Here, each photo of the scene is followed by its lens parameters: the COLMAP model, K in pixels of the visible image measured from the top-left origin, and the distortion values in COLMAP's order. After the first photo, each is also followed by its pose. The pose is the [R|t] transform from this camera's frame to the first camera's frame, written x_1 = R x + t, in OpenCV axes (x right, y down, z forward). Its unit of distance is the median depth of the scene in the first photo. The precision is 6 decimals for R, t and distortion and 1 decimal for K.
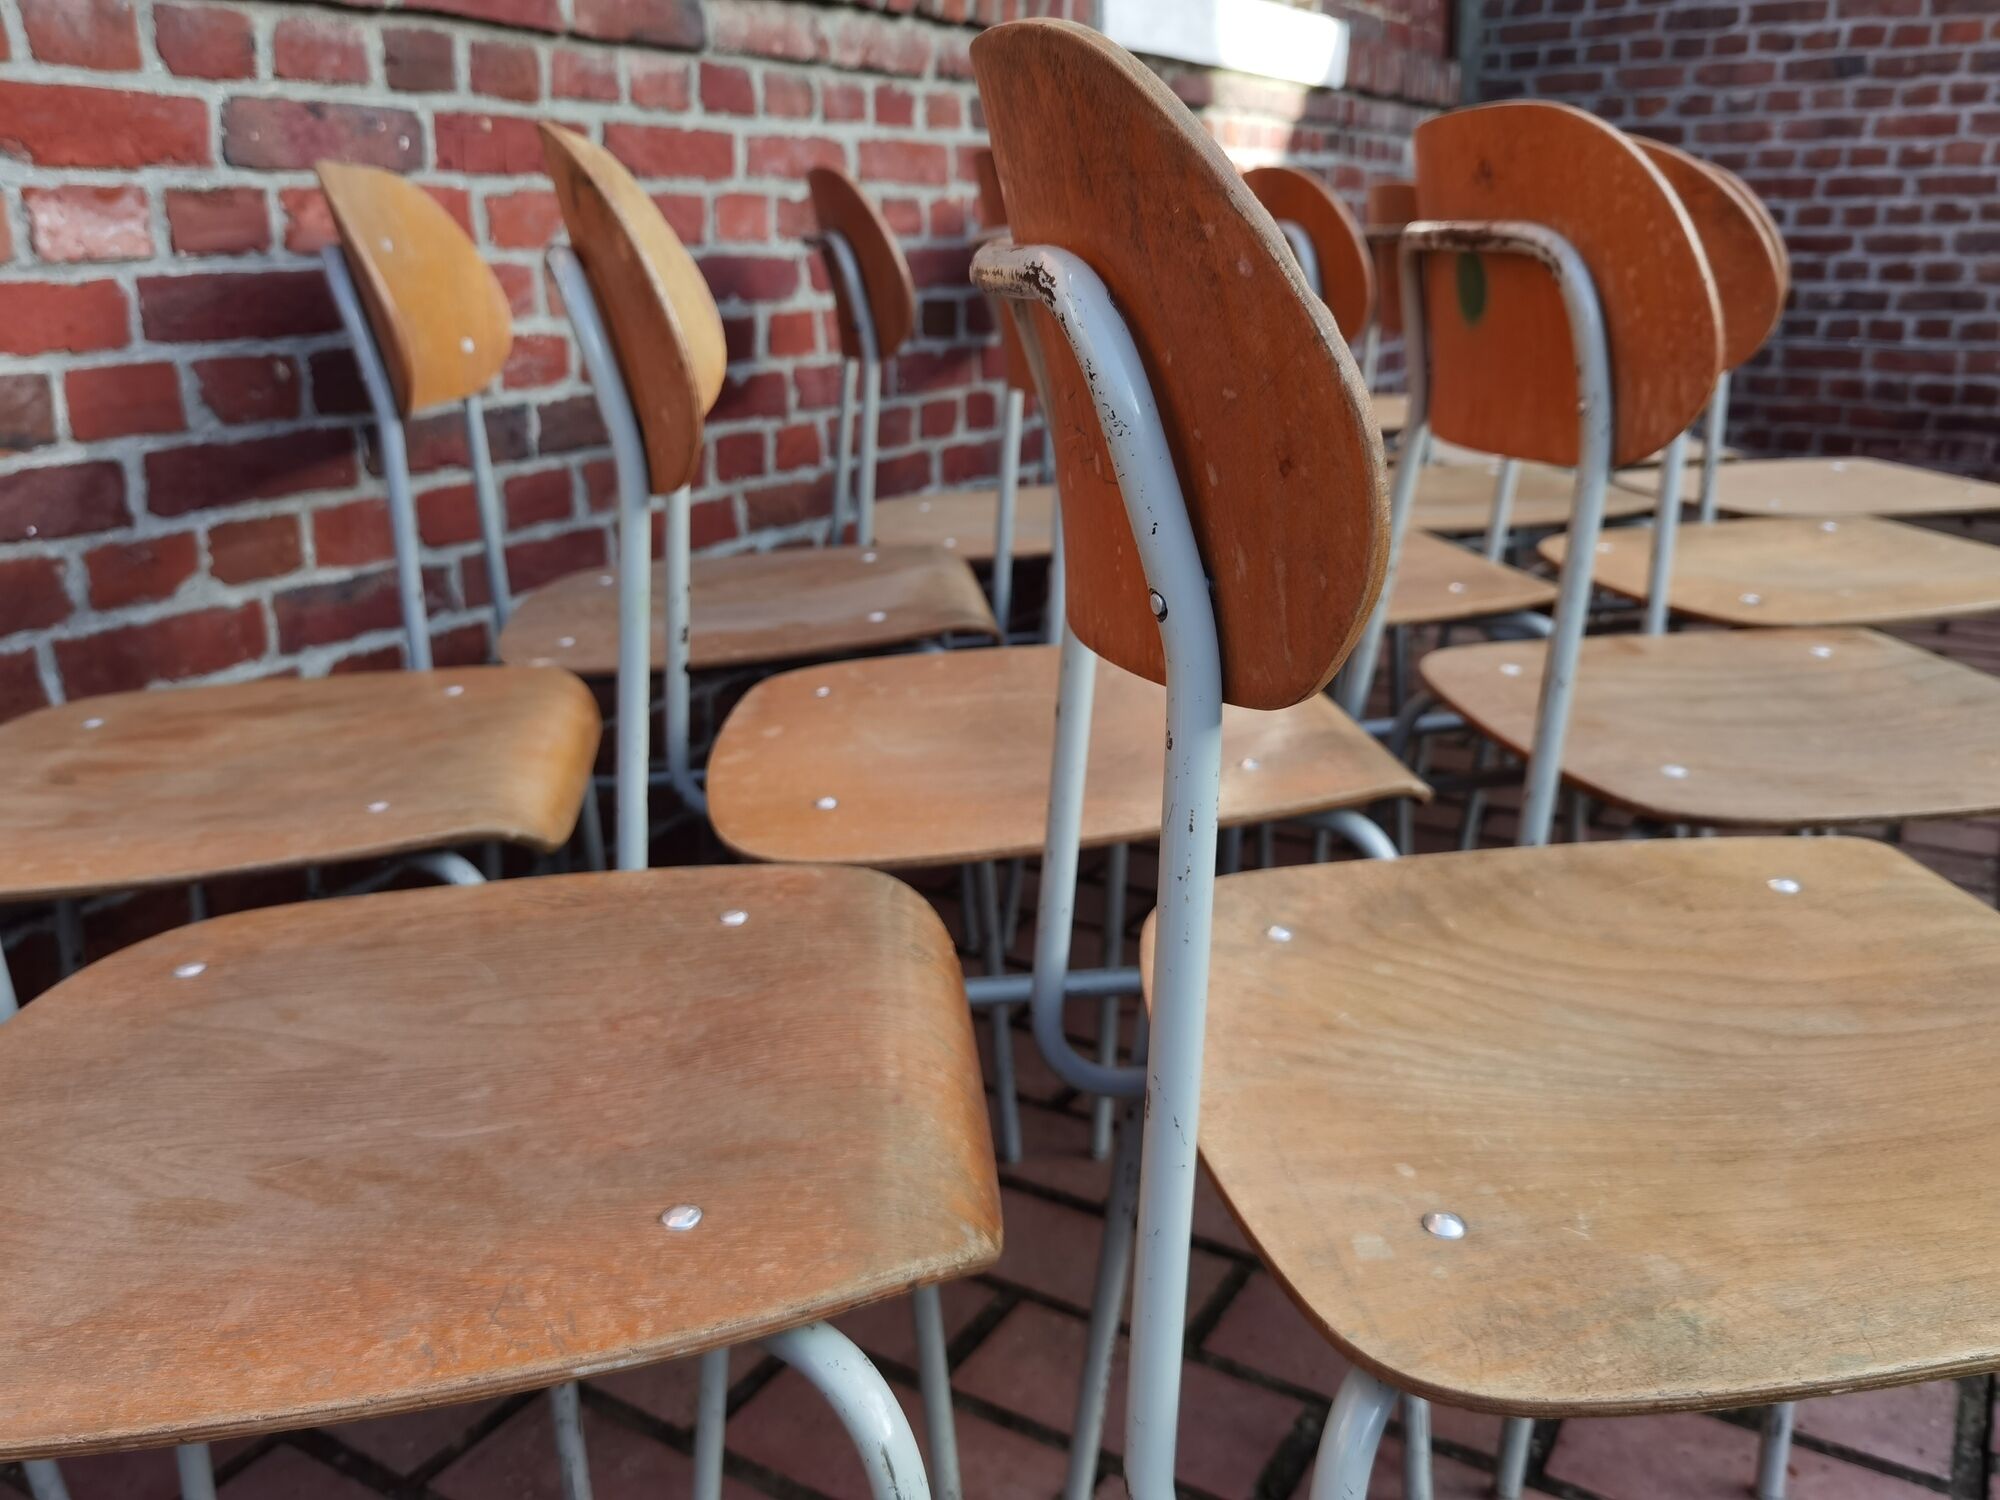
lens RADIAL K [[1631.3, 0, 1001.8], [0, 1631.3, 734.1], [0, 0, 1]] dist [0.000947, -0.019644]
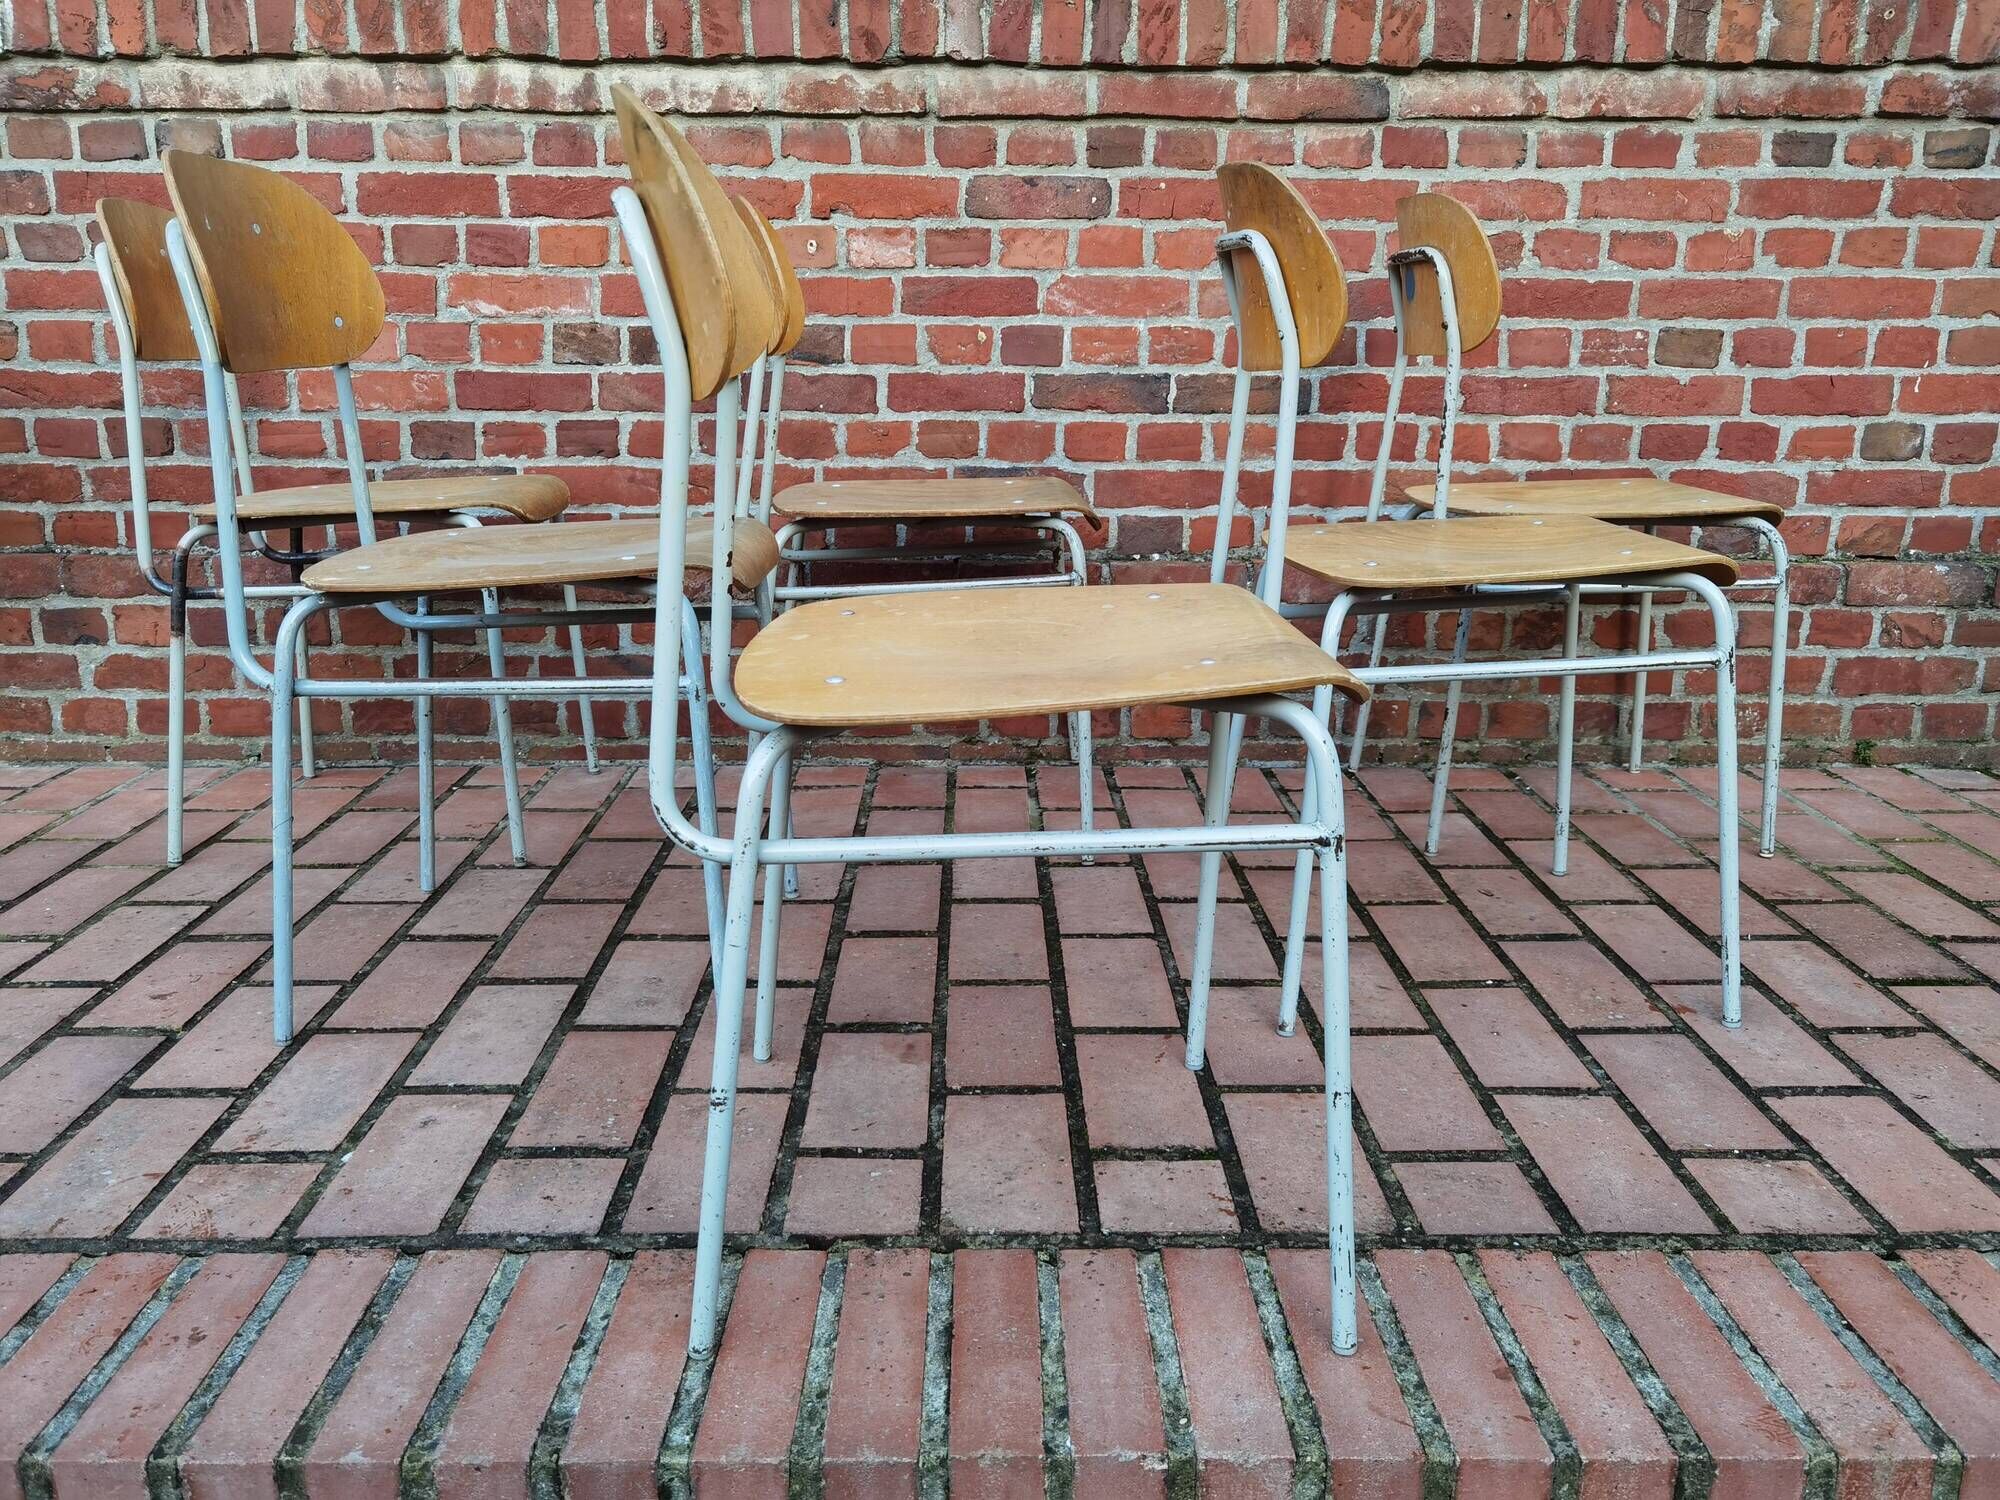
lens RADIAL K [[1584.2, 0, 991.2], [0, 1584.2, 730.4], [0, 0, 1]] dist [0.022455, -0.024641]
pose [[0.522167, 0.217945, -0.824525, 1.005110], [-0.263396, 0.960744, 0.087144, 0.023612], [0.811150, 0.171673, 0.559074, 0.157088]]
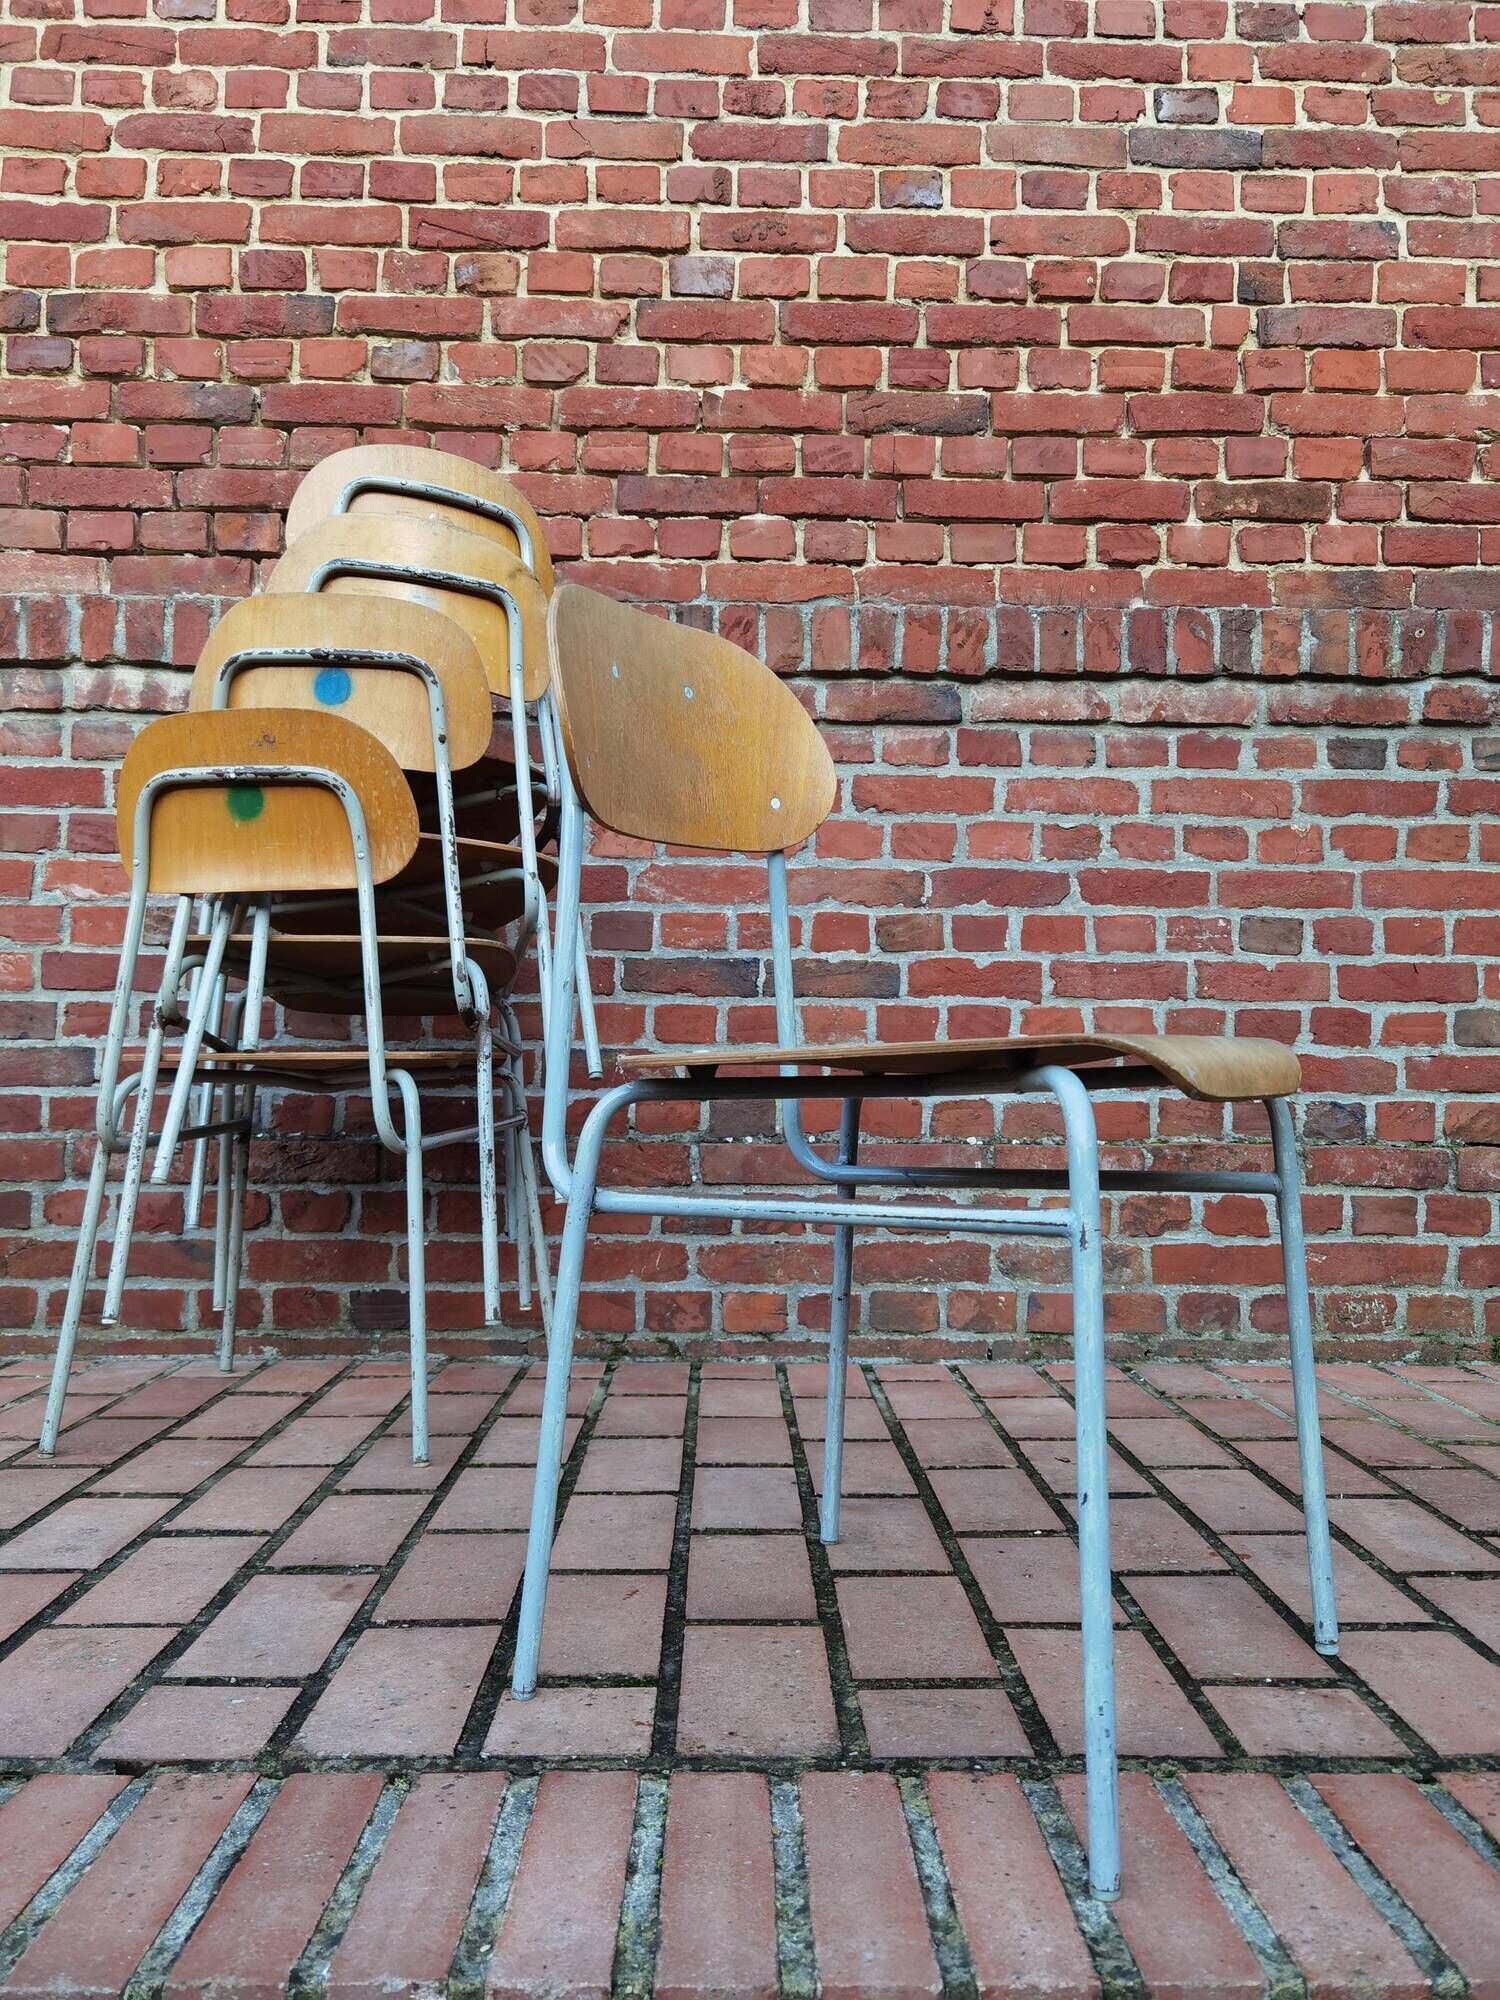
lens RADIAL K [[1584.2, 0, 766.9], [0, 1584.2, 998.4], [0, 0, 1]] dist [0.022455, -0.024641]
pose [[0.531104, -0.029546, -0.846791, 1.066186], [-0.264373, 0.943721, -0.198741, 0.129574], [0.805006, 0.329421, 0.493403, 0.369999]]
